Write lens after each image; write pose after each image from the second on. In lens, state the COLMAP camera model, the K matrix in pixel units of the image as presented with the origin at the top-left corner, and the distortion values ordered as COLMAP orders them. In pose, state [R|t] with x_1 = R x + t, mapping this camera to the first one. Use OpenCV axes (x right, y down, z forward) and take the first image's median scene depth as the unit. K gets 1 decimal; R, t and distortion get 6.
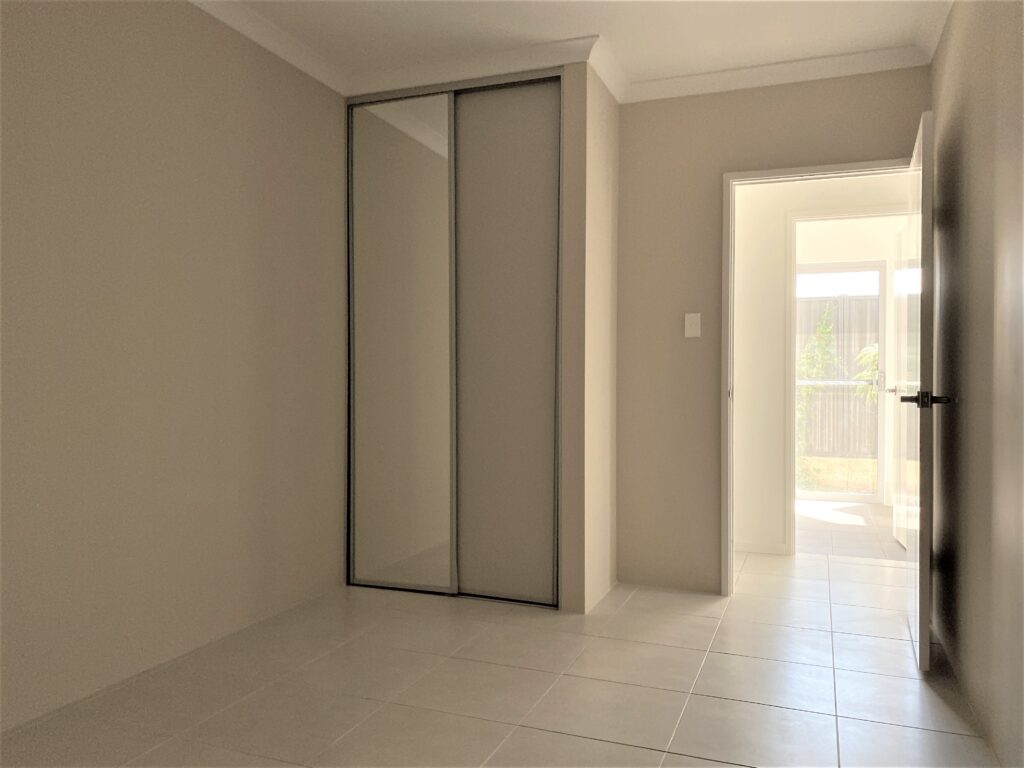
lens RADIAL K [[786.8, 0, 508.0], [0, 786.8, 380.6], [0, 0, 1]] dist [0.053590, -0.071903]
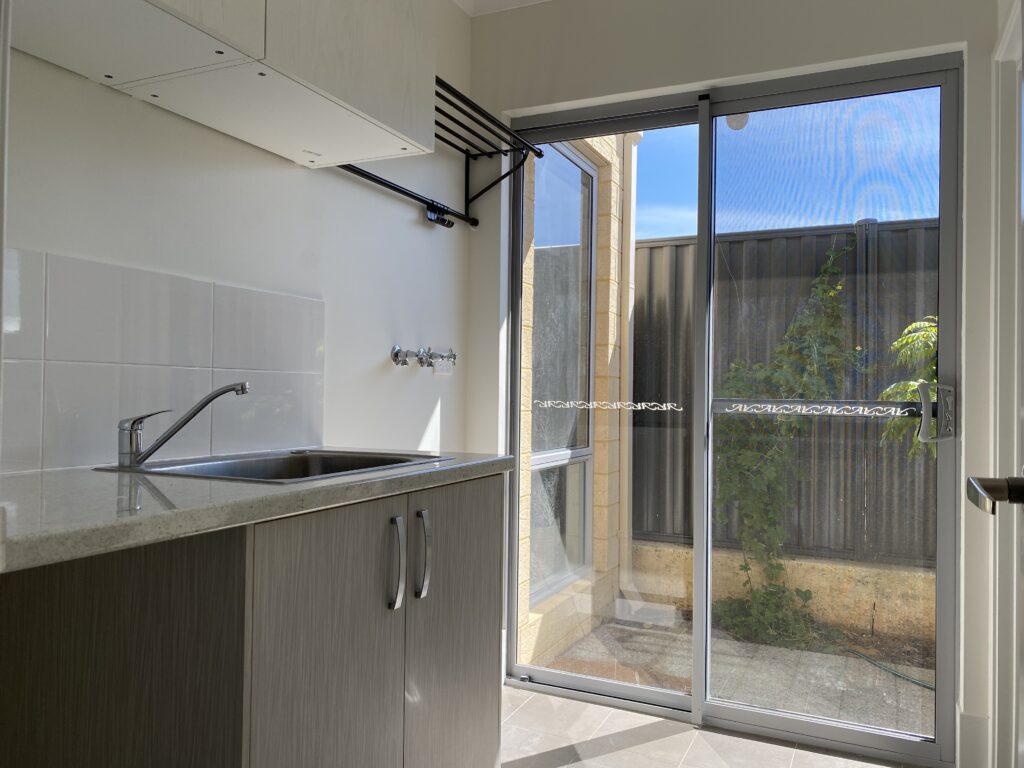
lens RADIAL K [[786.8, 0, 516.6], [0, 786.8, 386.1], [0, 0, 1]] dist [0.053590, -0.071903]
pose [[0.998491, -0.000188, -0.054922, 0.248036], [-0.000035, 0.999992, -0.004058, -0.005851], [0.054922, 0.004054, 0.998482, 0.529107]]
